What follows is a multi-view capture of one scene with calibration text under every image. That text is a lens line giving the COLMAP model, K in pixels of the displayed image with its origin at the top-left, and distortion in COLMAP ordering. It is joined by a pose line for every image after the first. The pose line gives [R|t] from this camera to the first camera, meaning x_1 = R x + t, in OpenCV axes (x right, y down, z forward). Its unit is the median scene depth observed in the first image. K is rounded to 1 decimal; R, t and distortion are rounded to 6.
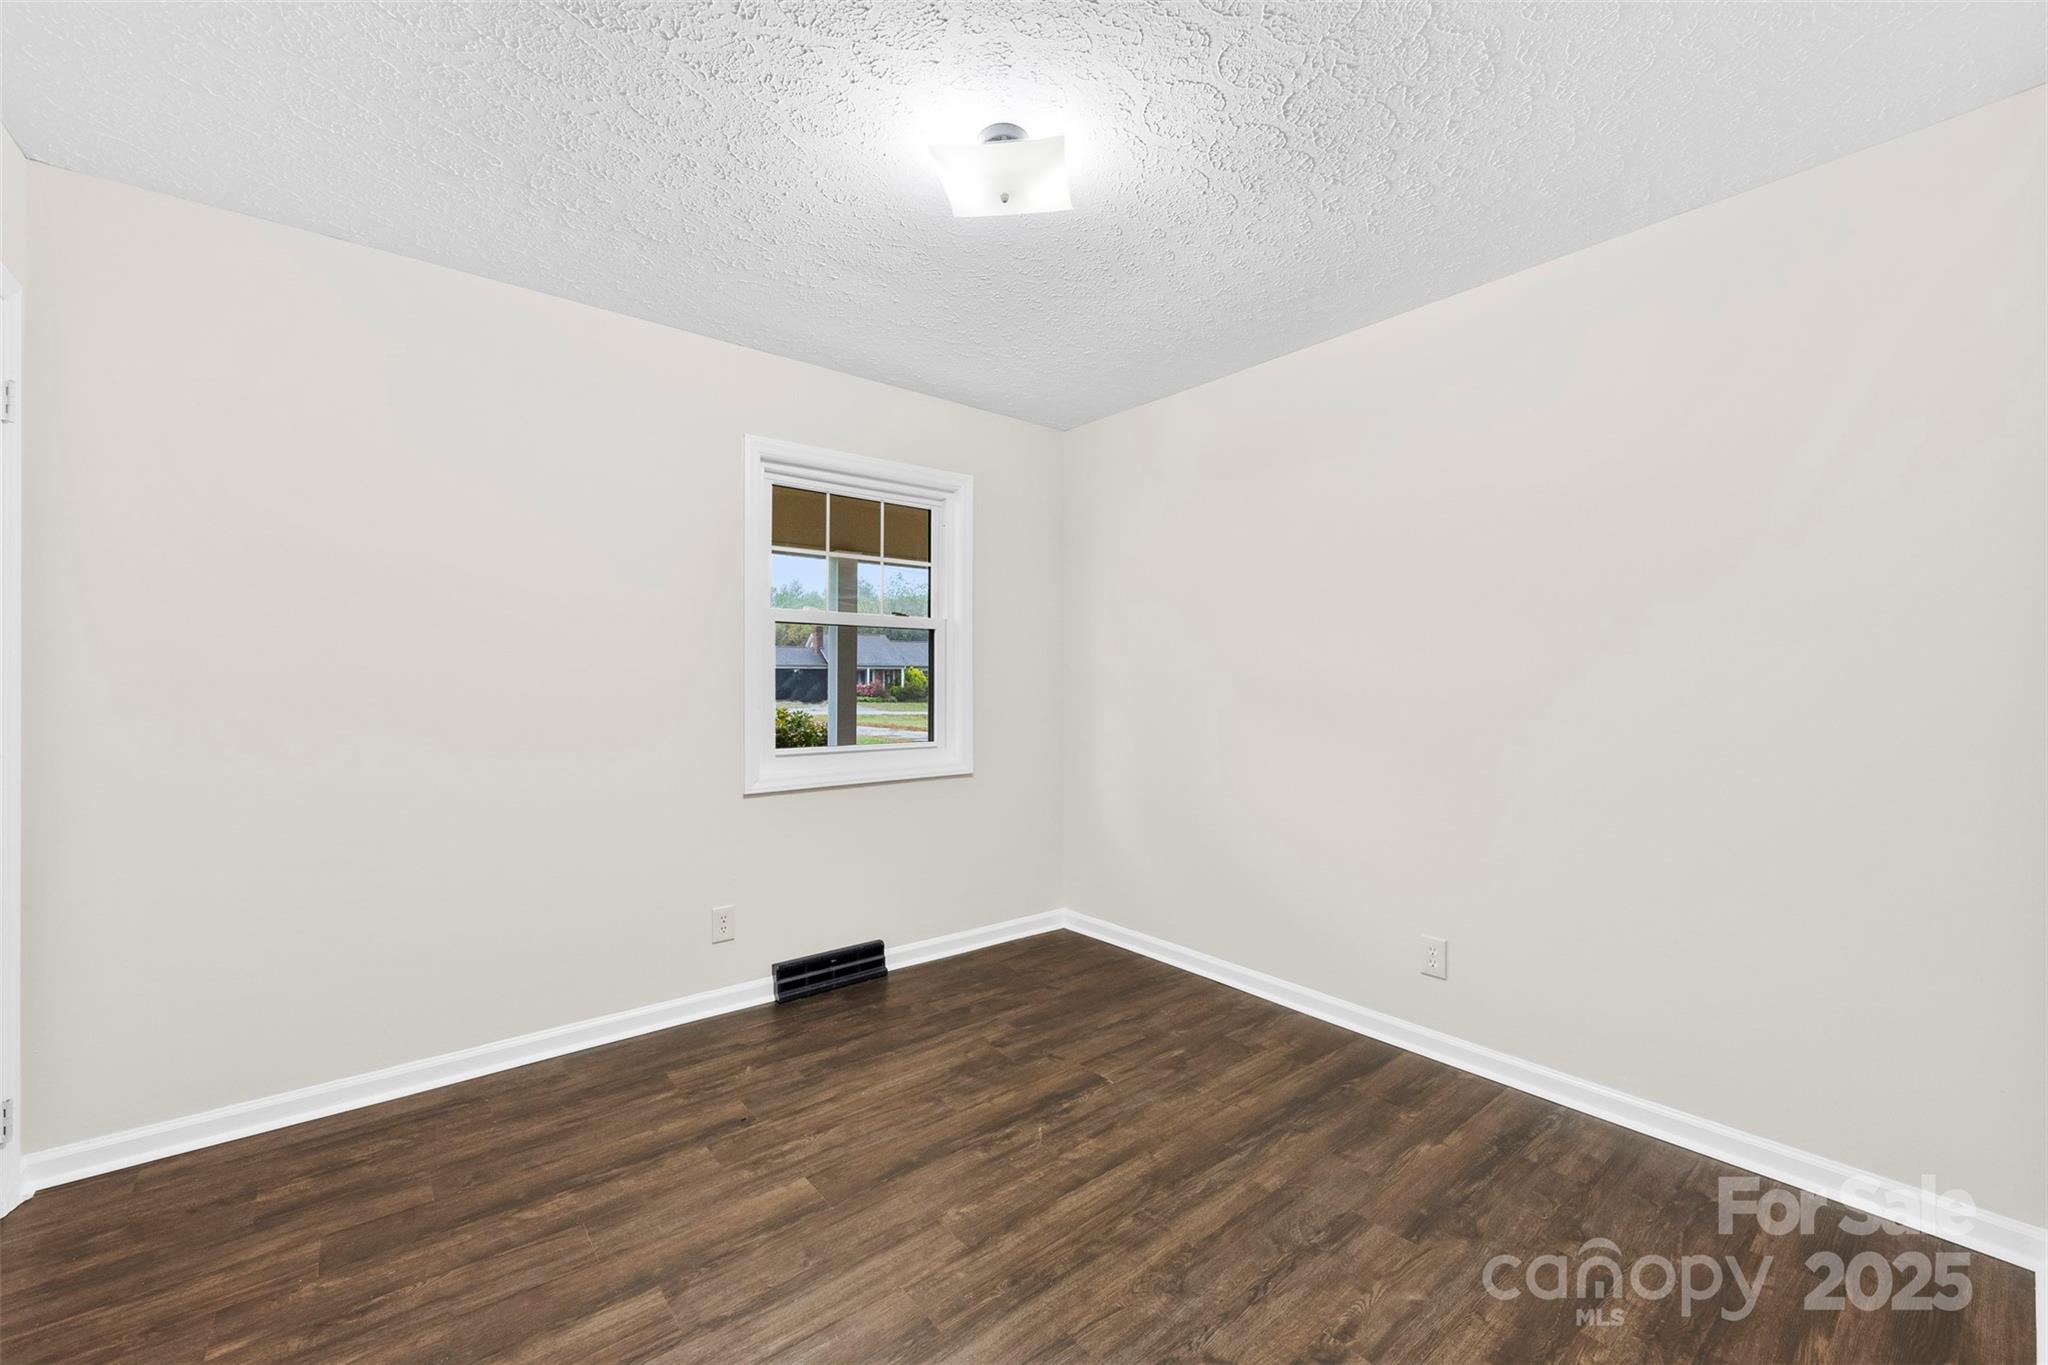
lens RADIAL K [[806.6, 0, 1017.0], [0, 806.6, 690.4], [0, 0, 1]] dist [0.000528, -0.000883]
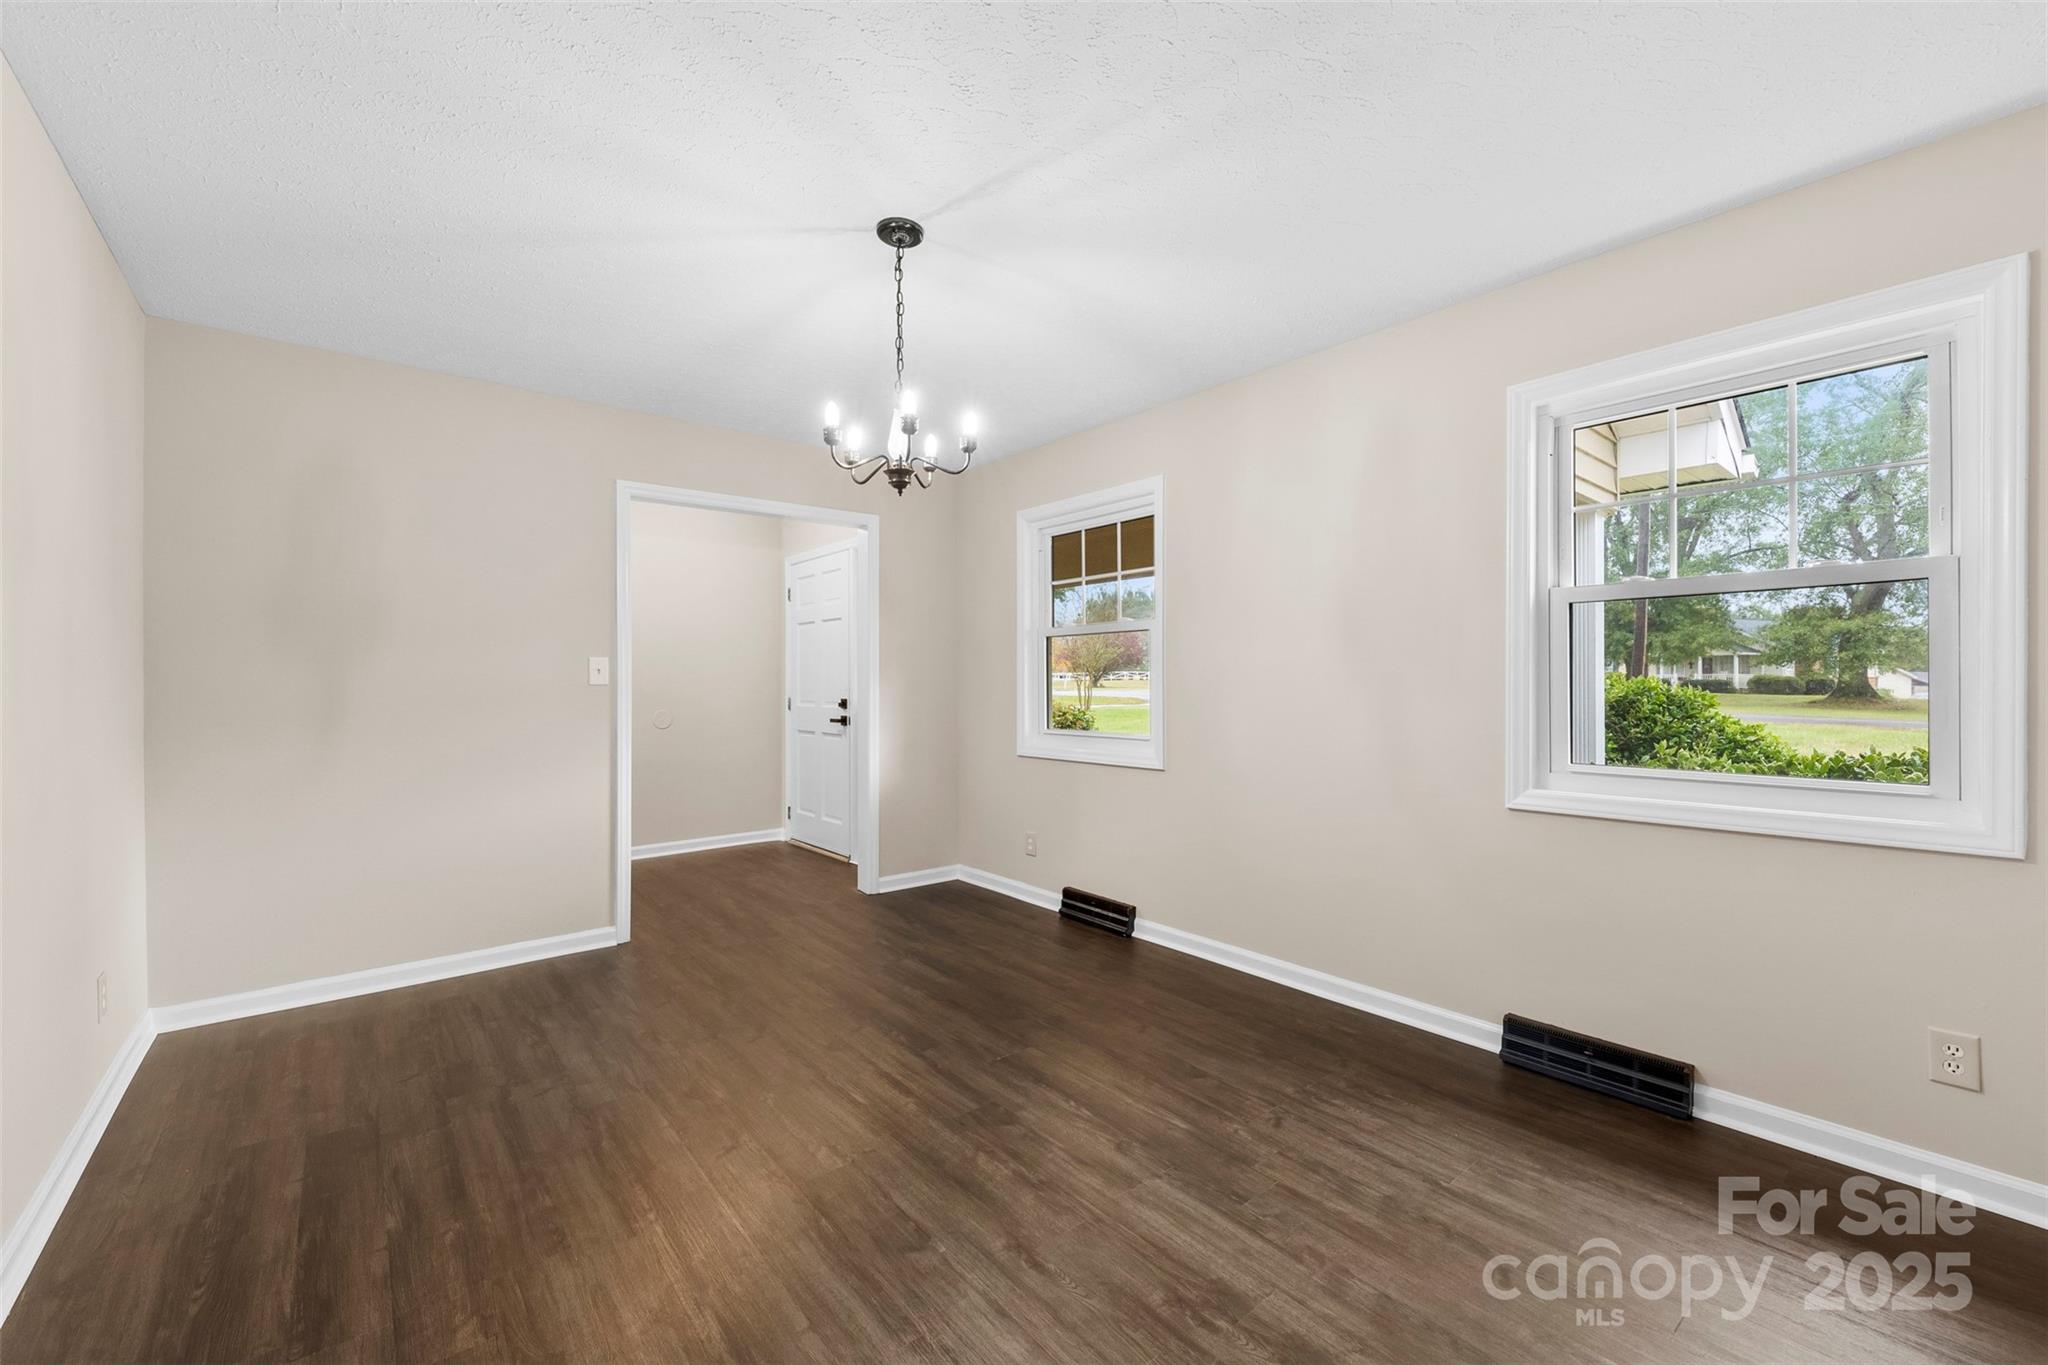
lens RADIAL K [[806.6, 0, 1033.2], [0, 806.6, 681.6], [0, 0, 1]] dist [0.000528, -0.000883]
pose [[0.007278, -0.001014, -0.999973, 0.967137], [-0.018406, 0.999830, -0.001147, -0.002257], [0.999804, 0.018413, 0.007258, 0.850680]]
